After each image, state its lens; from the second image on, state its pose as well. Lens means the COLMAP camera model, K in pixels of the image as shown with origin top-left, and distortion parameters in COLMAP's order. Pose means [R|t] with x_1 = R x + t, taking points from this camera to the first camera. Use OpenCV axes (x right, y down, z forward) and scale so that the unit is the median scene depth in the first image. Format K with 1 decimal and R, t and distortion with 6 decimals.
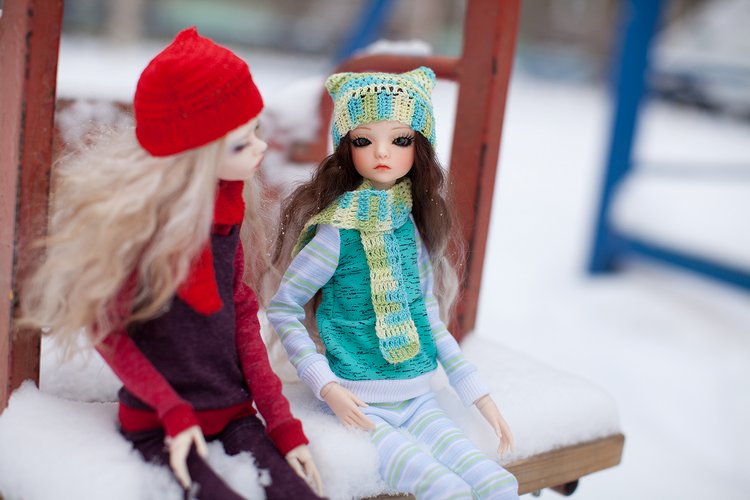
lens RADIAL K [[1178.1, 0, 375.0], [0, 1178.1, 250.0], [0, 0, 1]] dist [-0.233460, -0.042896]
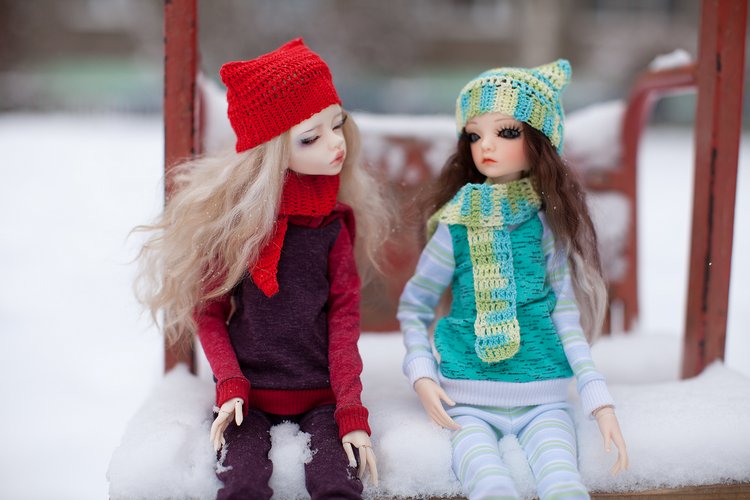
lens RADIAL K [[1178.1, 0, 375.0], [0, 1178.1, 250.0], [0, 0, 1]] dist [-0.233460, -0.042896]
pose [[0.807923, -0.026585, -0.588688, 0.501572], [-0.033849, 0.995239, -0.091400, 0.095243], [0.588315, 0.093770, 0.803176, 0.171508]]
